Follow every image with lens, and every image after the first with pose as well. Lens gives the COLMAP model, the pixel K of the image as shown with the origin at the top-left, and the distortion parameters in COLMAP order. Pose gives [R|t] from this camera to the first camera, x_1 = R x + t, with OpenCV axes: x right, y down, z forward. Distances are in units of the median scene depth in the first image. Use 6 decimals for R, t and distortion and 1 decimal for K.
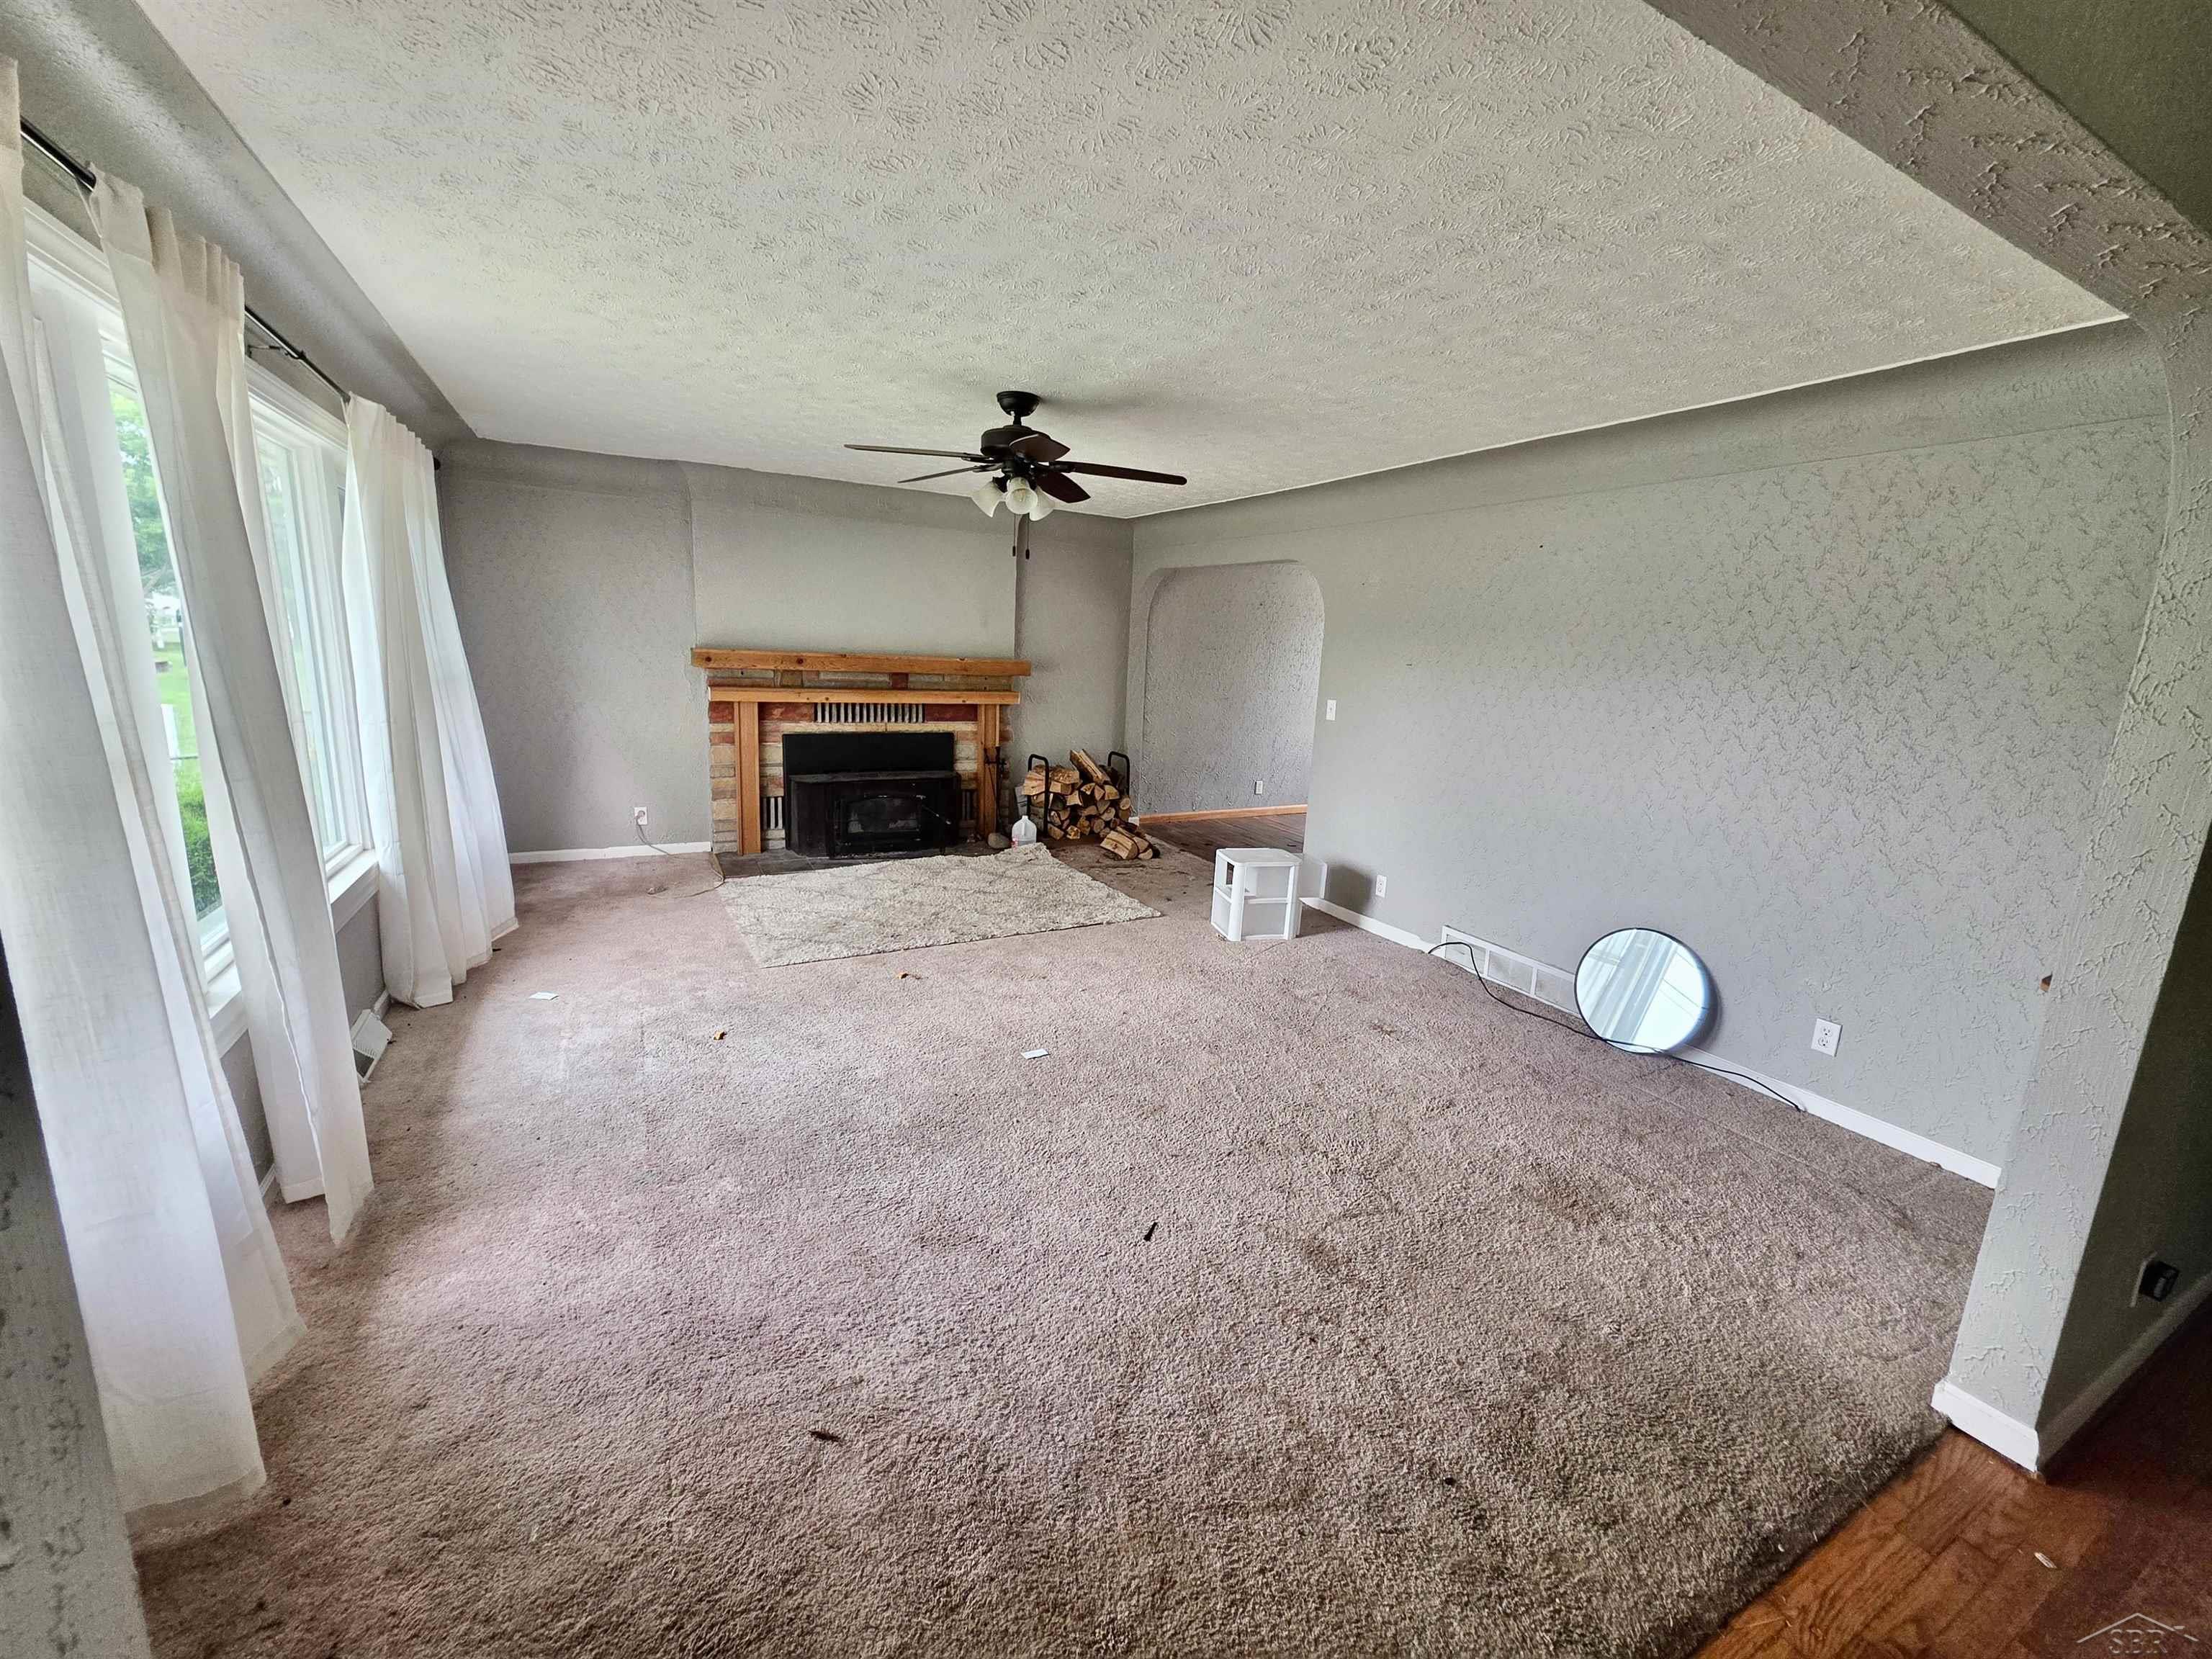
lens RADIAL K [[882.7, 0, 1105.3], [0, 882.7, 822.7], [0, 0, 1]] dist [0.001027, -0.000009]
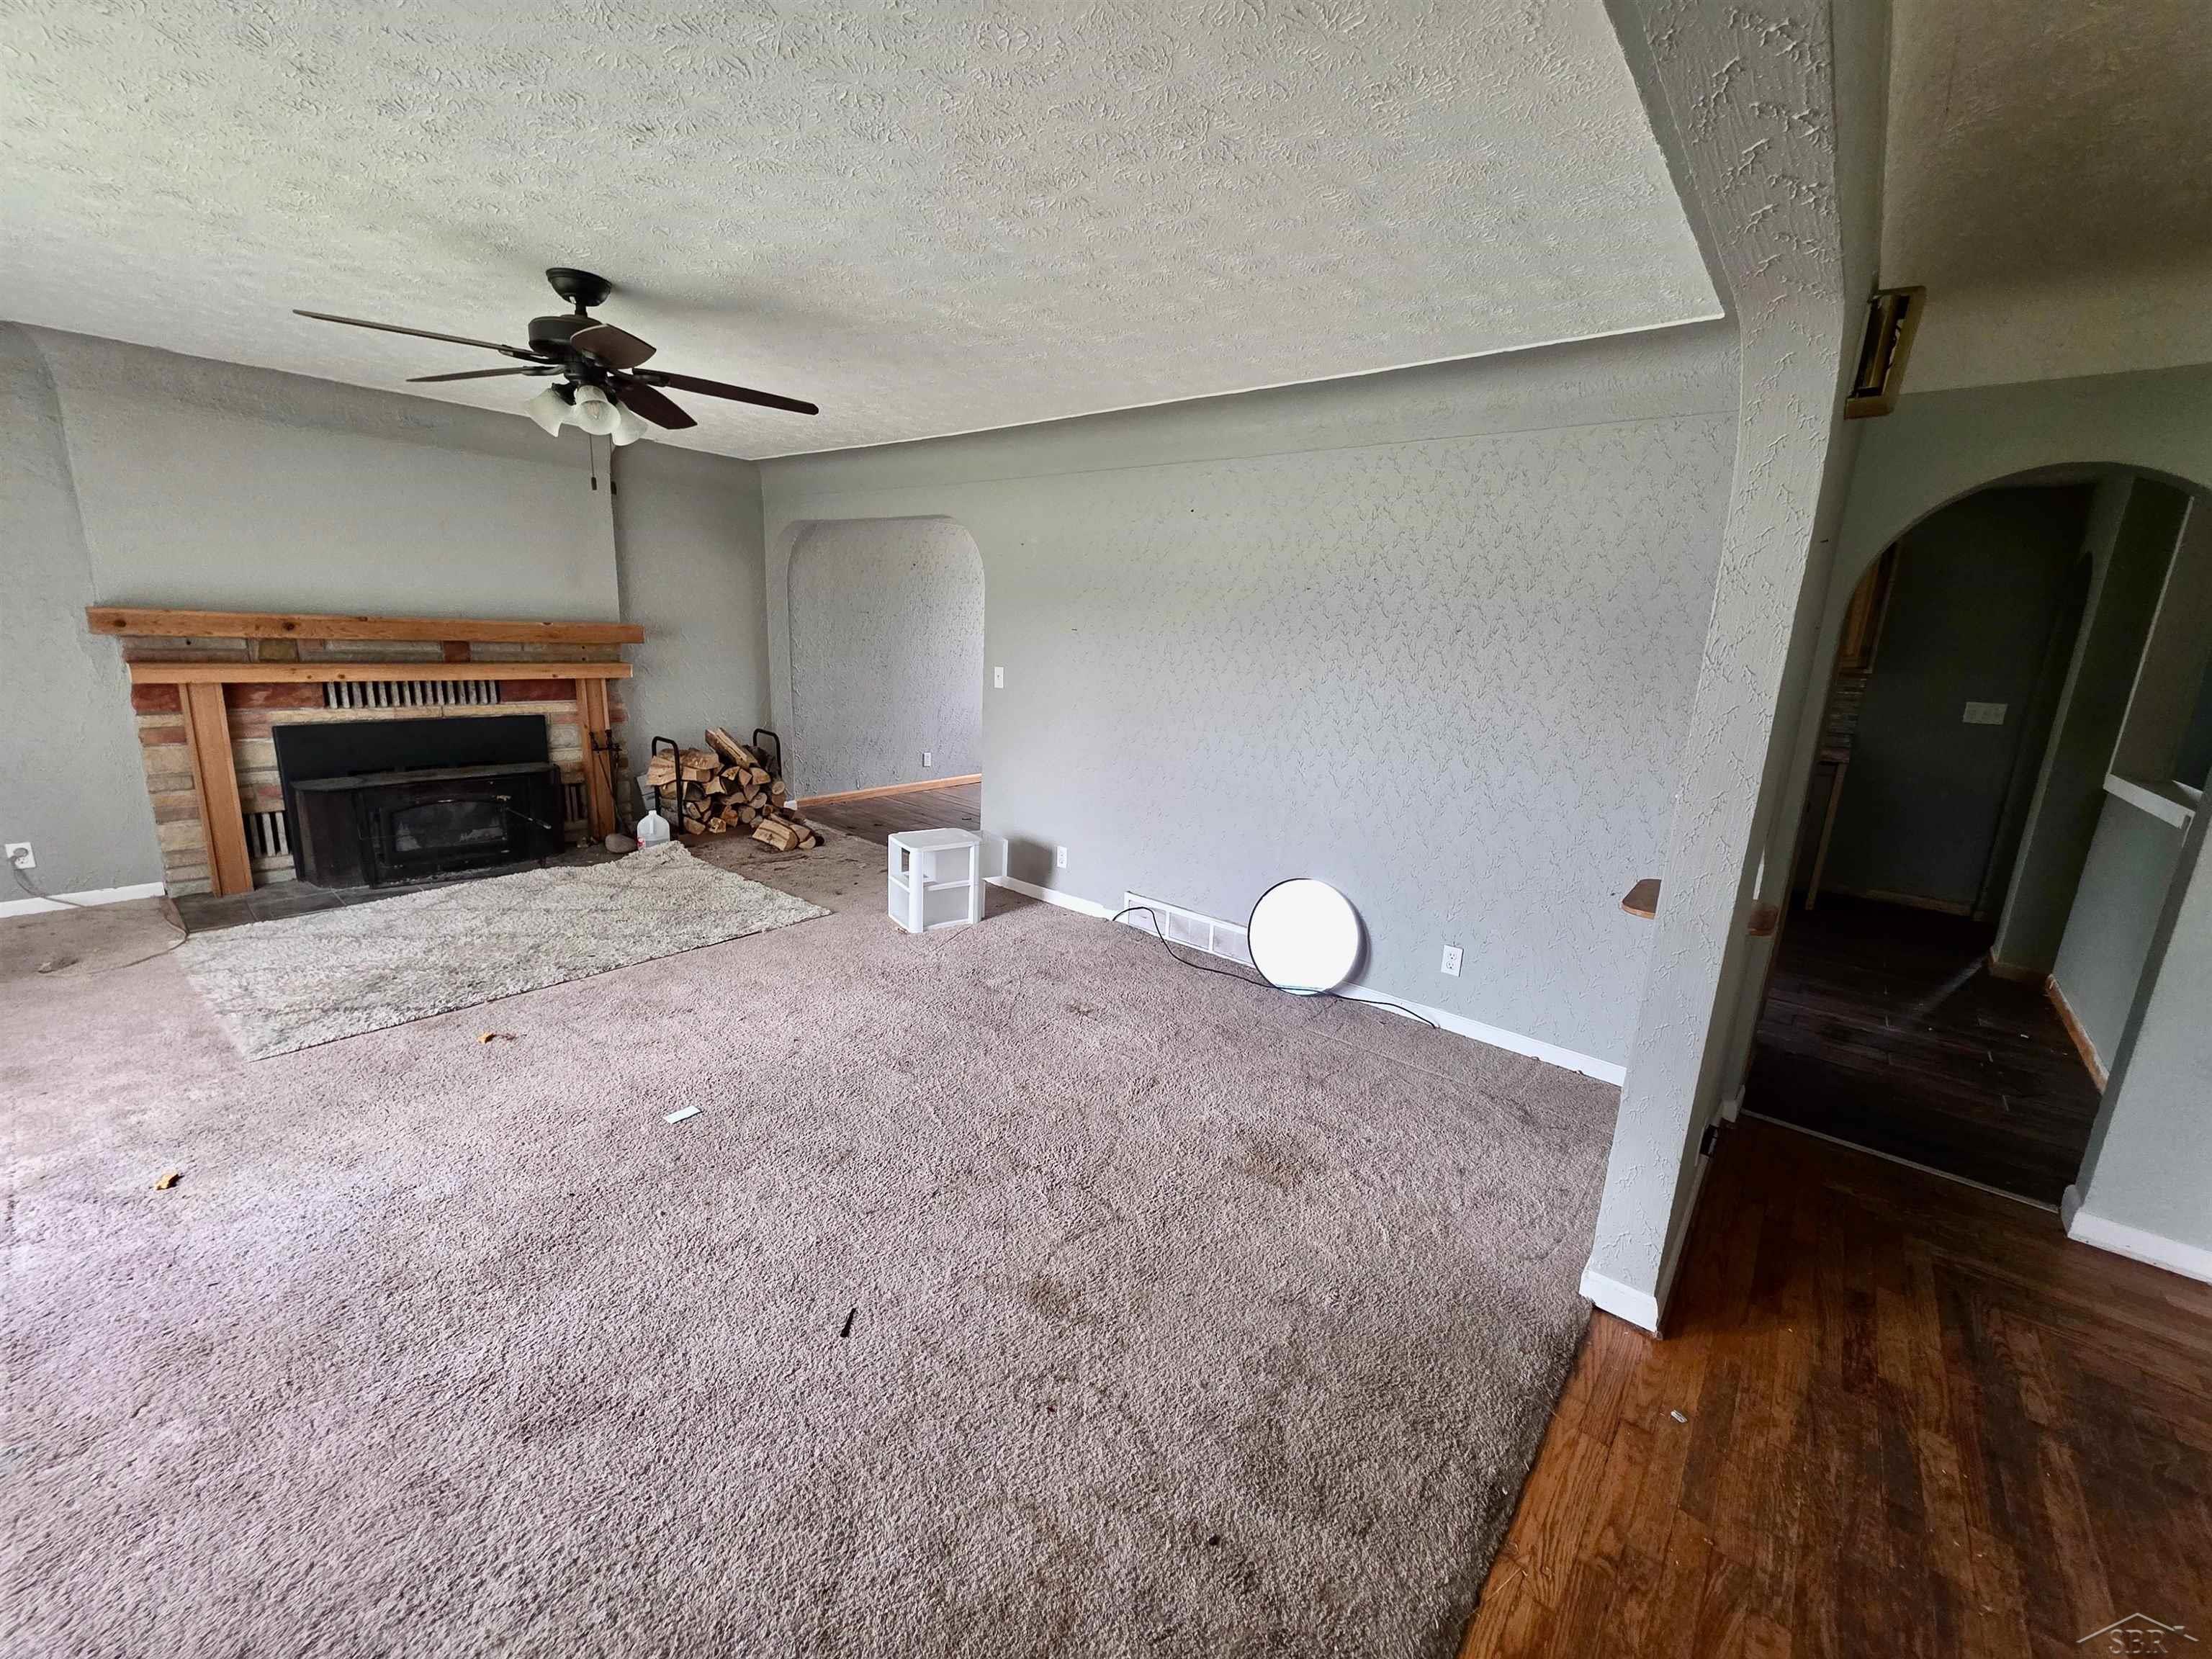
lens RADIAL K [[882.7, 0, 1105.5], [0, 882.7, 825.6], [0, 0, 1]] dist [0.001027, -0.000009]
pose [[0.928980, -0.082793, 0.360750, 0.012680], [0.067411, 0.996206, 0.055041, -0.024718], [-0.363938, -0.026813, 0.931037, 0.130427]]
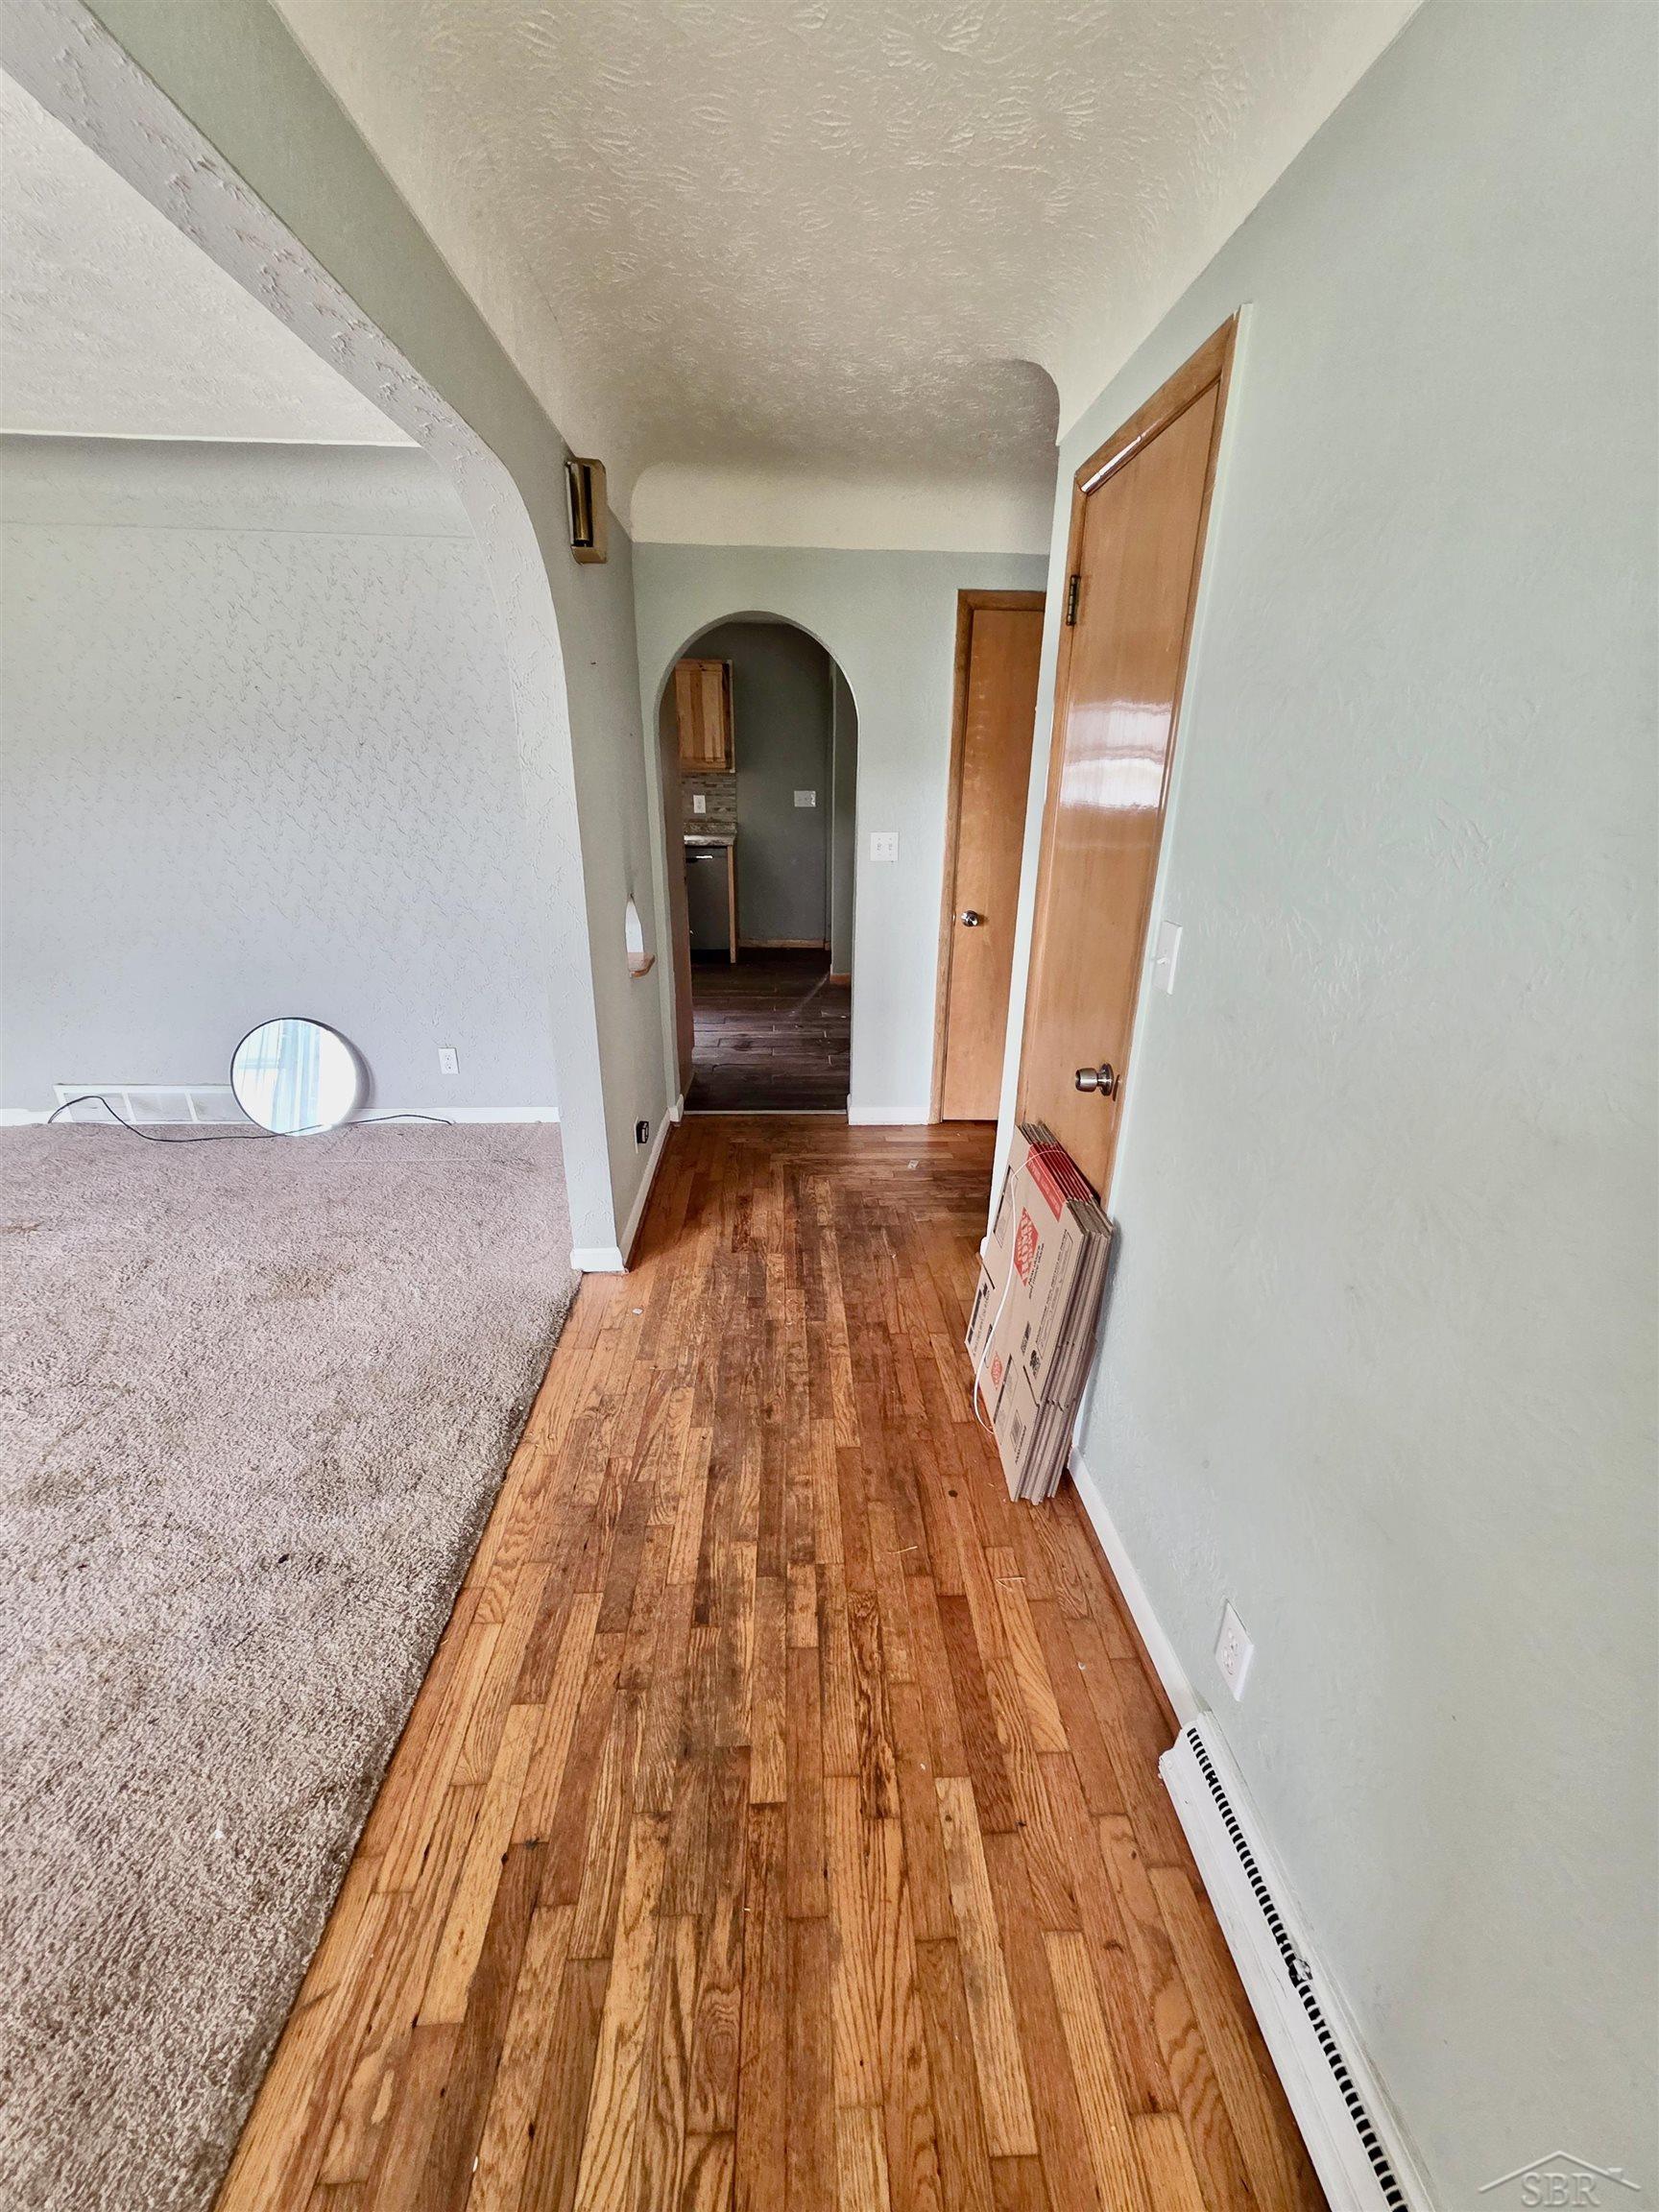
lens RADIAL K [[882.7, 0, 834.6], [0, 882.7, 1107.9], [0, 0, 1]] dist [0.001027, -0.000009]
pose [[0.420184, -0.362706, 0.831799, -0.011102], [0.182398, 0.931695, 0.314127, 0.015574], [-0.888919, 0.019728, 0.457640, -0.053144]]
